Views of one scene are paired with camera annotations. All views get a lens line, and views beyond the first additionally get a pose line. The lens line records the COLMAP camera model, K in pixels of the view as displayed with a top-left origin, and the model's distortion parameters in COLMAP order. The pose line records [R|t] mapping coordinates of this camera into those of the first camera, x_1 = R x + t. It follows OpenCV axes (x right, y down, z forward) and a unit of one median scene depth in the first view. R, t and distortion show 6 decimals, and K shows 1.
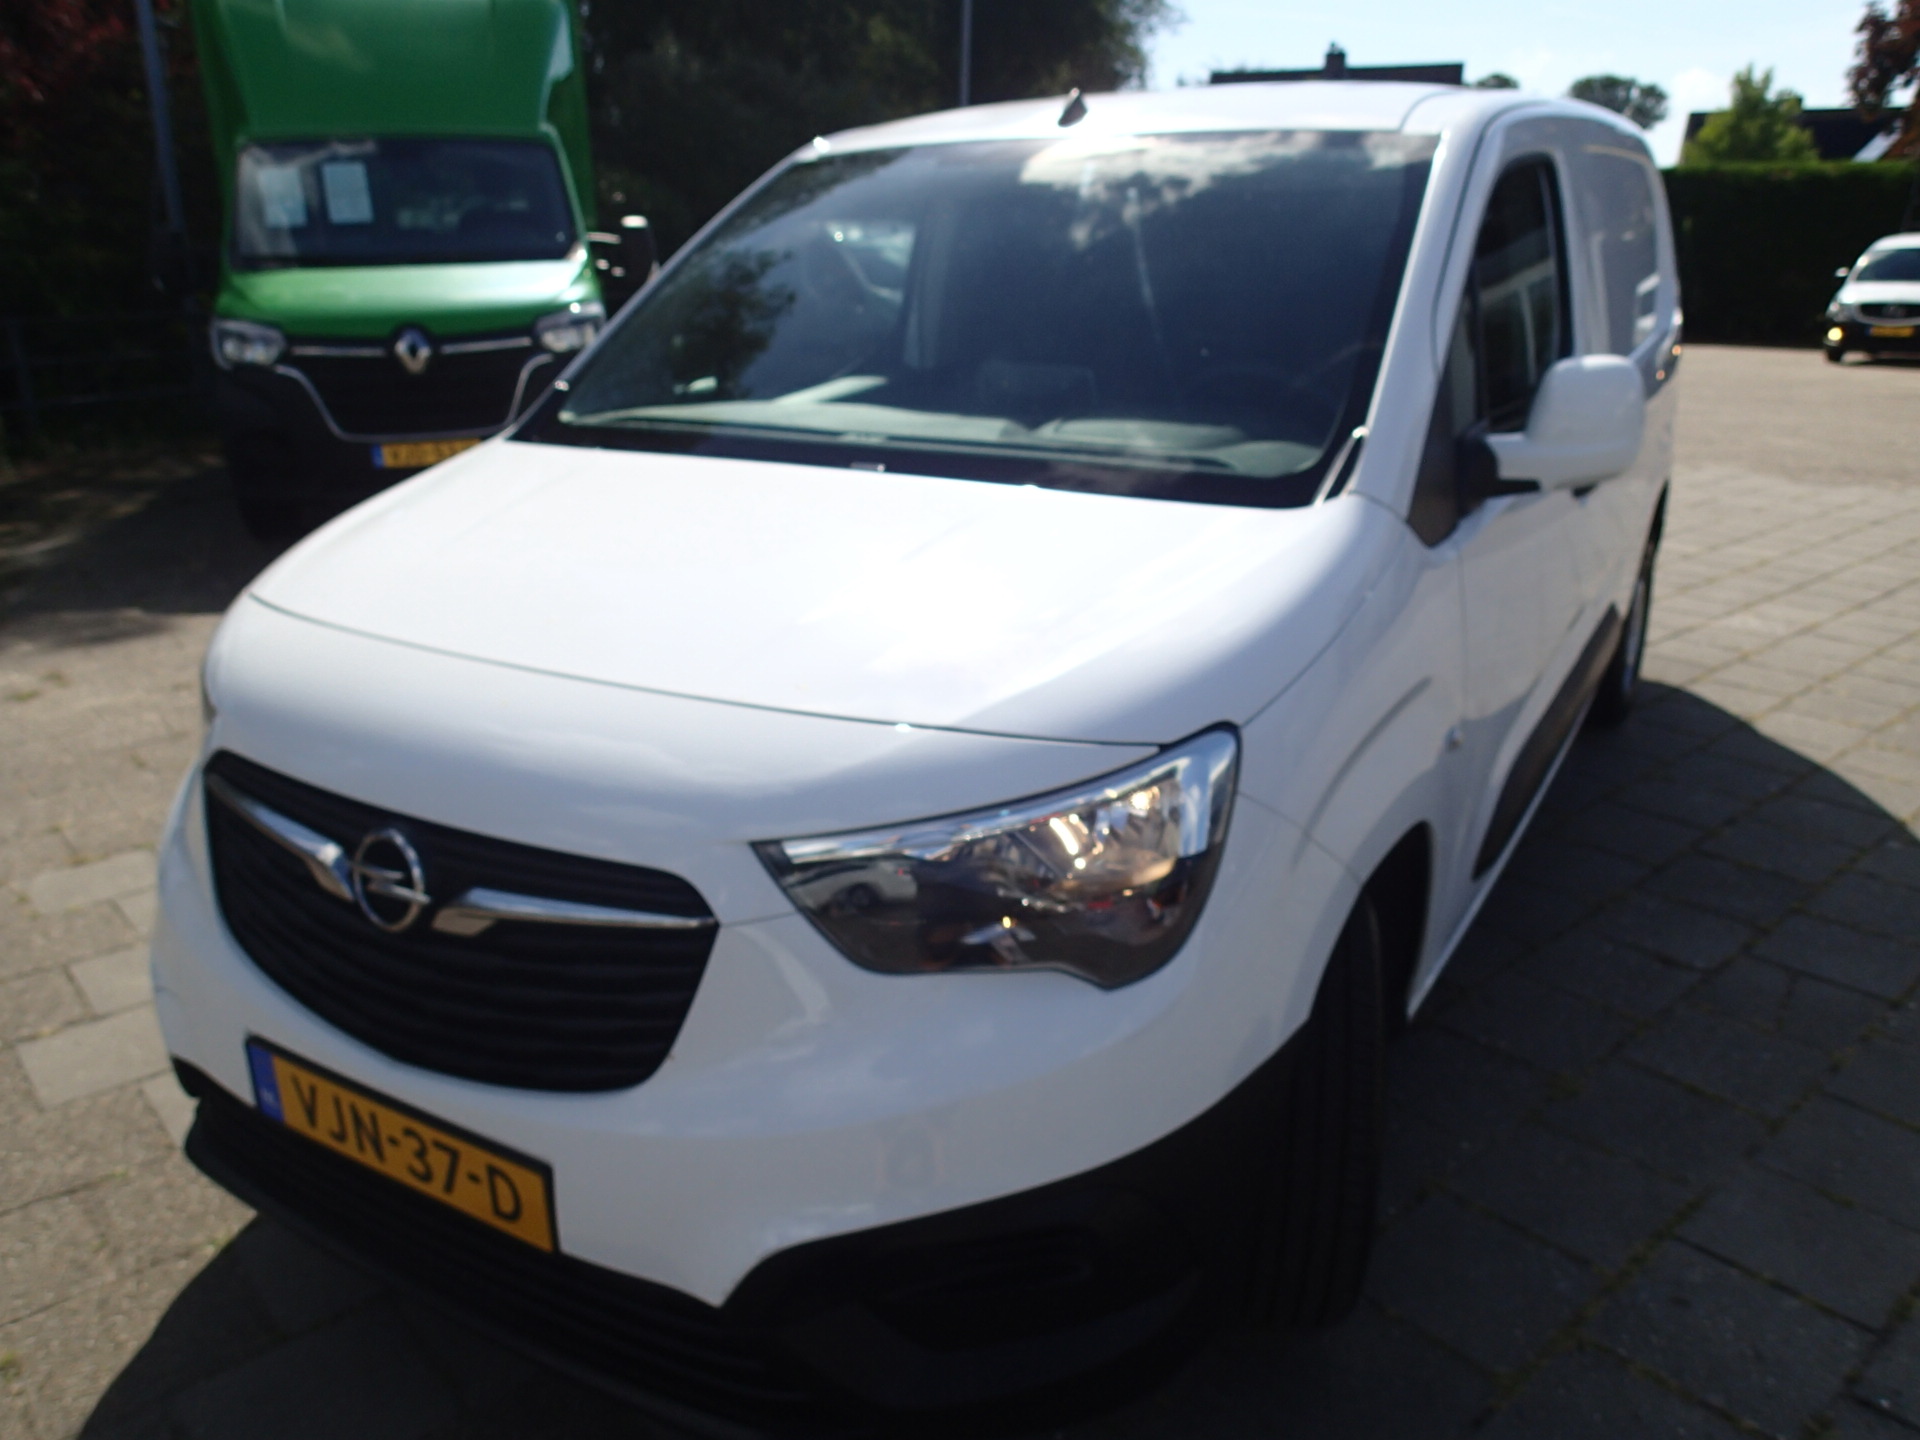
lens RADIAL K [[1432.2, 0, 970.4], [0, 1432.2, 725.7], [0, 0, 1]] dist [-0.000954, 0.003509]
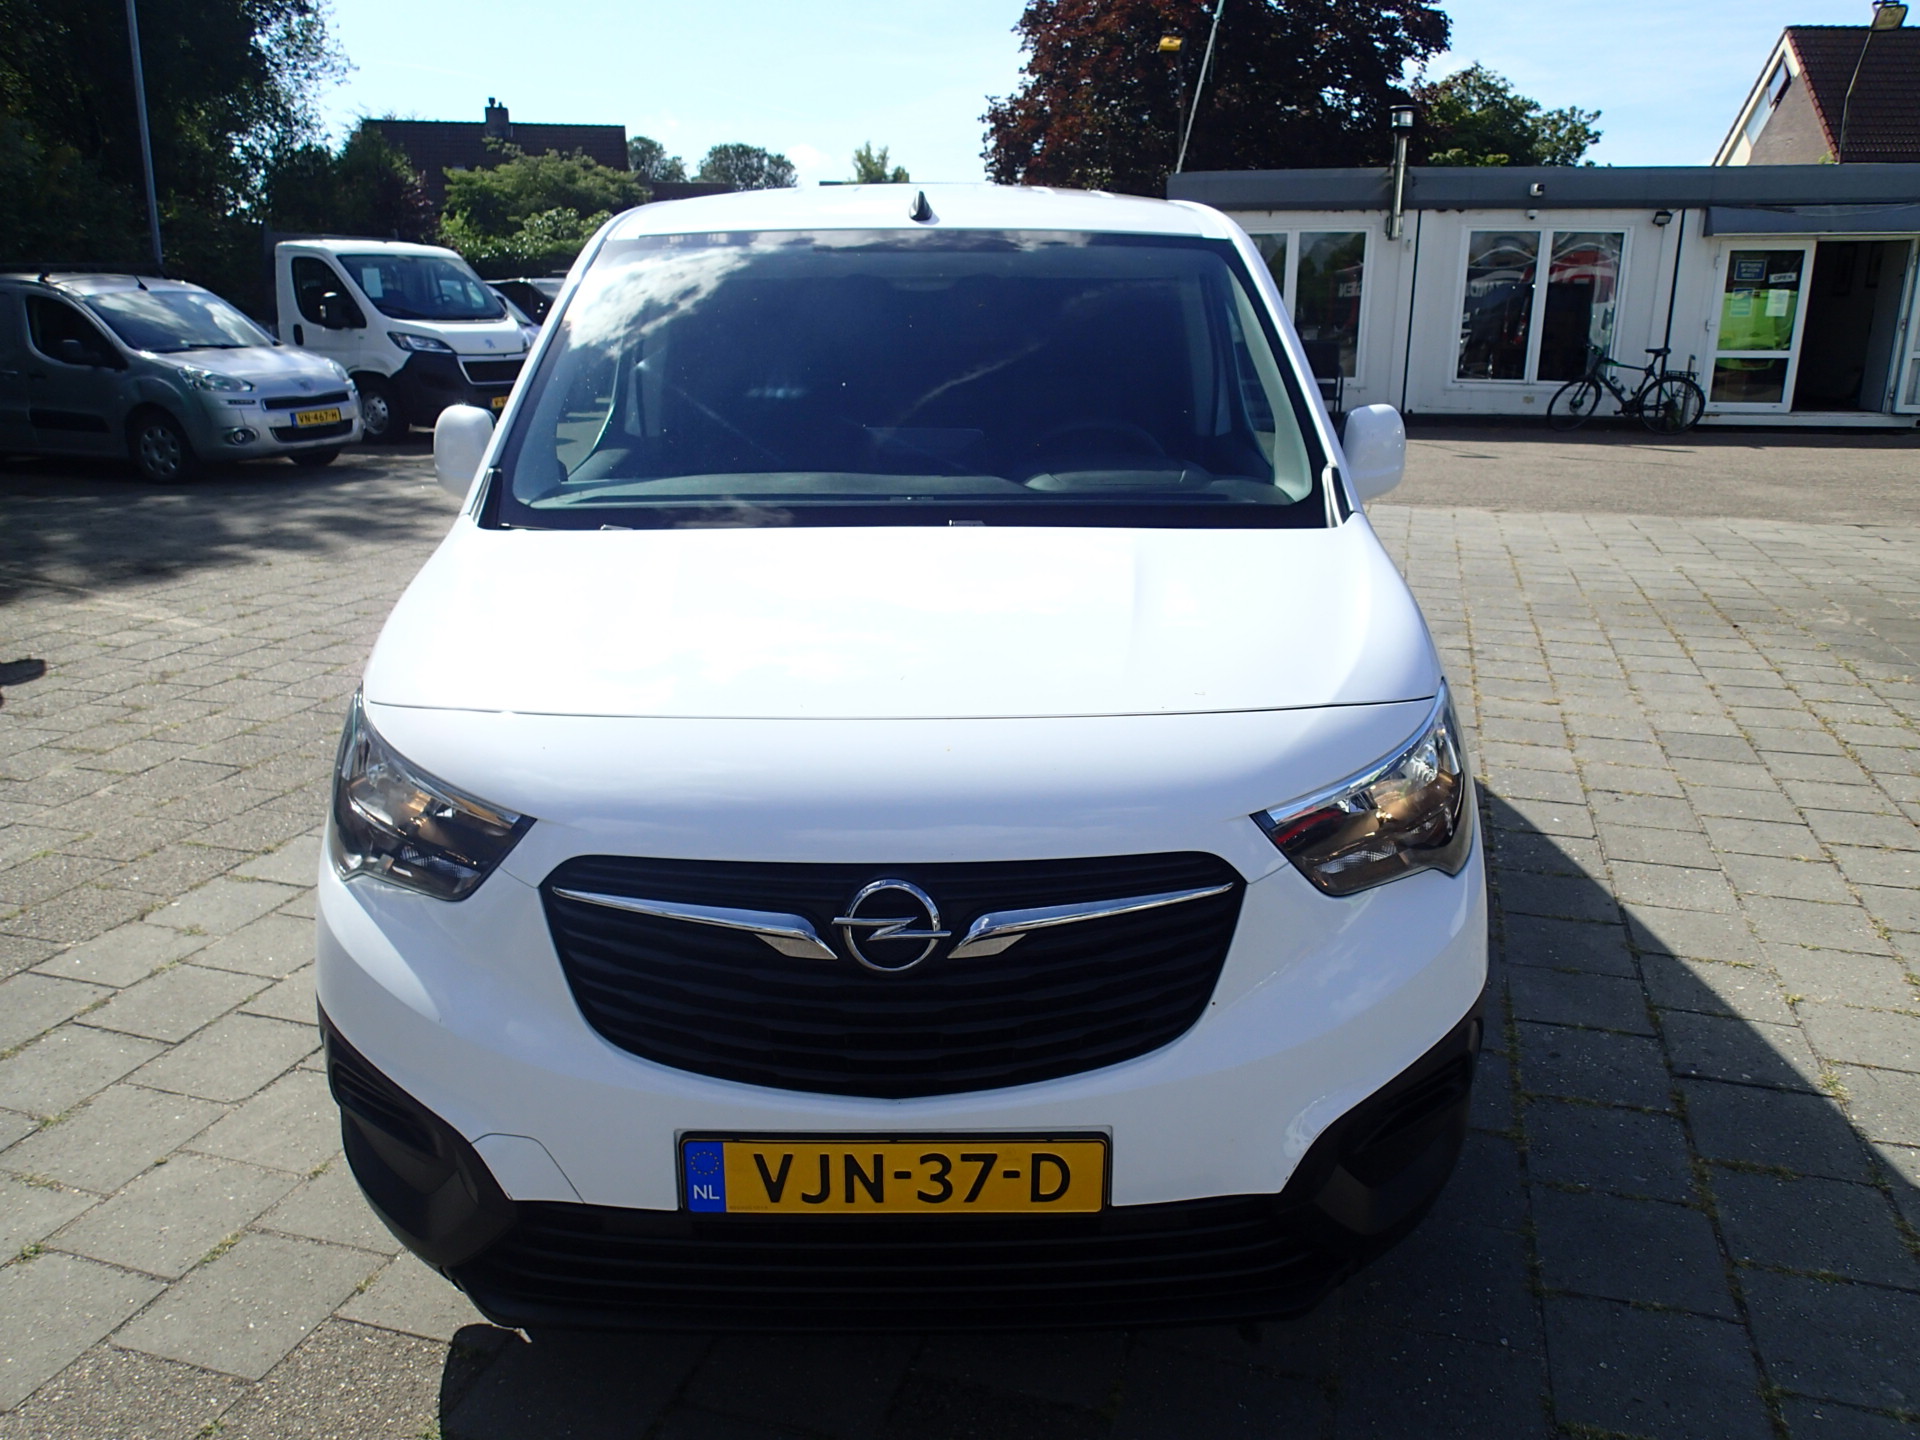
lens RADIAL K [[1446.7, 0, 964.8], [0, 1446.7, 717.0], [0, 0, 1]] dist [0.002870, -0.002953]
pose [[0.851095, -0.144791, 0.504652, -0.900723], [0.165529, 0.986198, 0.003787, -0.044920], [-0.498235, 0.080311, 0.863315, 0.022487]]
